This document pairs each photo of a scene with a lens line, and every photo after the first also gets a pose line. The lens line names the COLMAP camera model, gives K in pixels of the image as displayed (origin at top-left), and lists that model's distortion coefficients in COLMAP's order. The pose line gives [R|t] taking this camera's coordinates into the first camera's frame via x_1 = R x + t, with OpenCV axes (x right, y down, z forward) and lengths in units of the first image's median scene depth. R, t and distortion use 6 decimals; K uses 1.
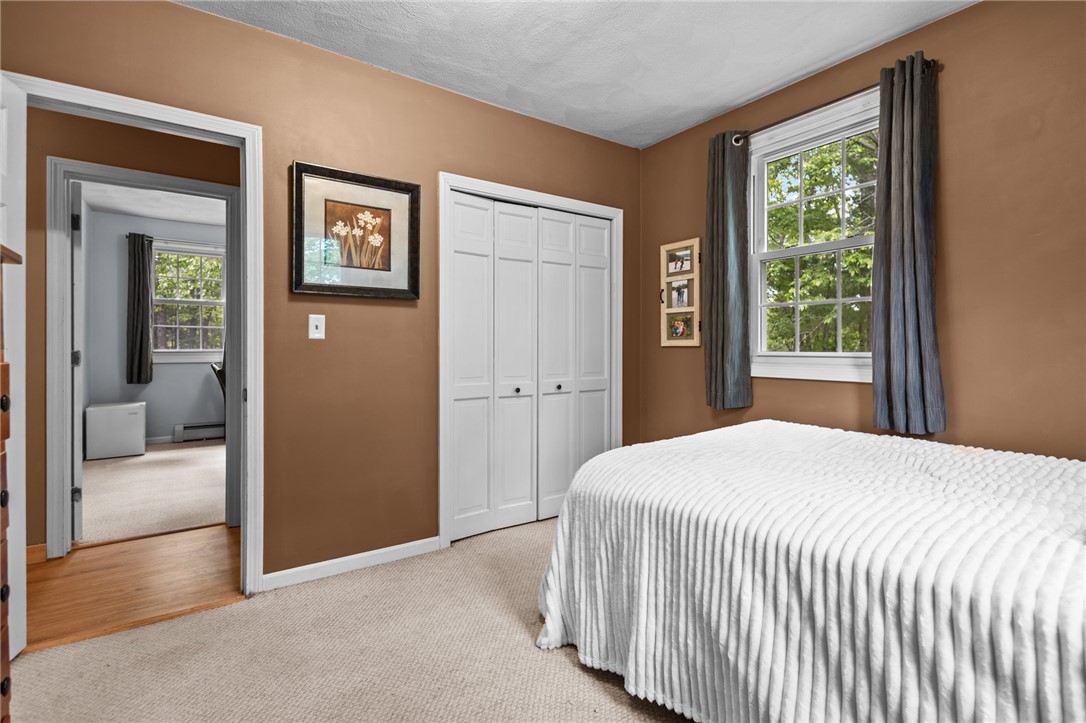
lens RADIAL K [[501.3, 0, 543.2], [0, 501.3, 350.6], [0, 0, 1]] dist [0.000550, -0.000325]
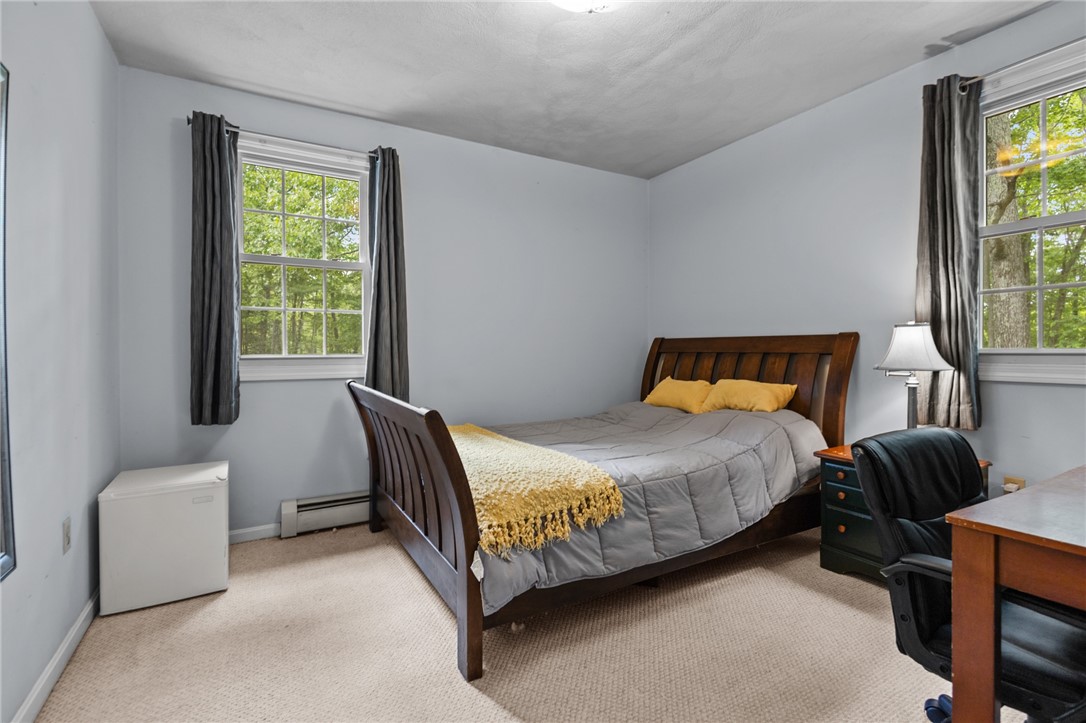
lens RADIAL K [[501.3, 0, 543.2], [0, 501.3, 350.6], [0, 0, 1]] dist [0.000550, -0.000325]
pose [[0.995171, -0.004341, -0.098057, -0.370848], [0.004726, 0.999982, 0.003690, -0.005016], [0.098039, -0.004135, 0.995174, 0.460450]]
